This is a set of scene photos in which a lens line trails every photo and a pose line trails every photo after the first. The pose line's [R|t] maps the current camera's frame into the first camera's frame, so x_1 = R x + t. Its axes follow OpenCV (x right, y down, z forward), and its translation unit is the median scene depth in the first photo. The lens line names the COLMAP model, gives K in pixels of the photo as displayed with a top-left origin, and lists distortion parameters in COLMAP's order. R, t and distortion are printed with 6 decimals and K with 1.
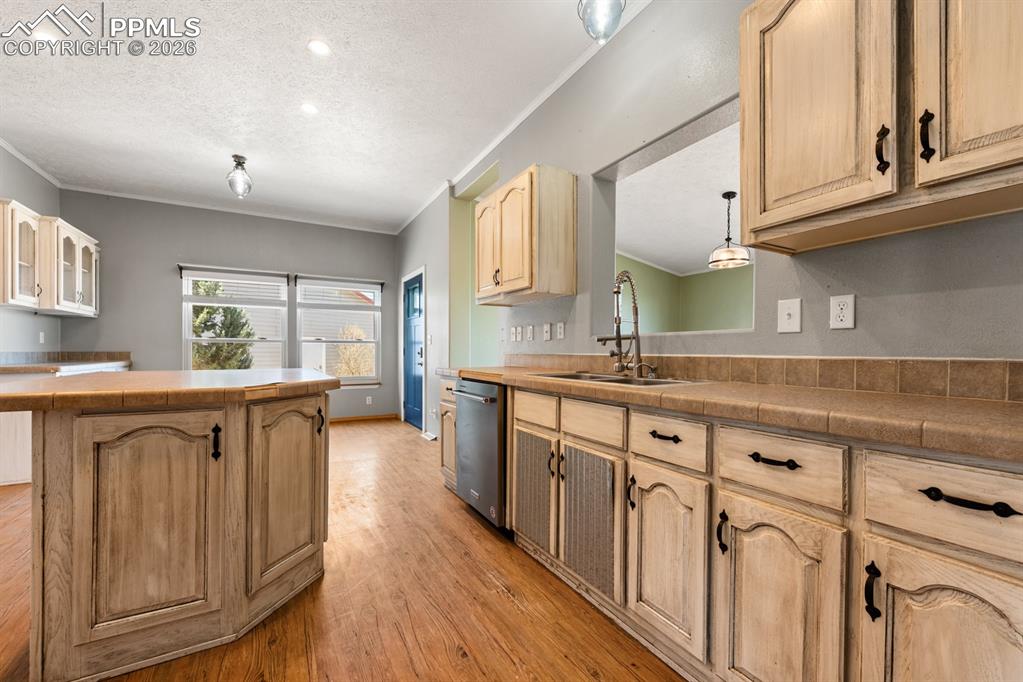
lens RADIAL K [[412.0, 0, 509.4], [0, 412.0, 357.6], [0, 0, 1]] dist [0.000262, 0.000052]
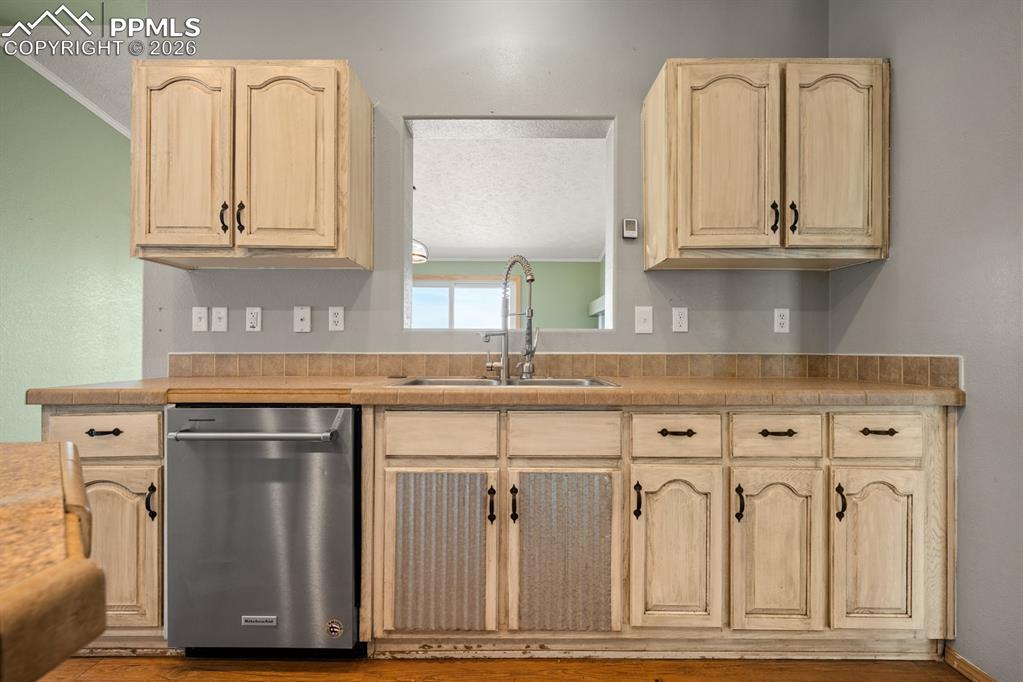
lens RADIAL K [[444.4, 0, 510.2], [0, 444.4, 347.9], [0, 0, 1]] dist [-0.001617, -0.000156]
pose [[0.495000, -0.000765, 0.868893, -0.746078], [0.014488, 0.999868, -0.007374, -0.015709], [-0.868772, 0.016239, 0.494946, 0.771644]]
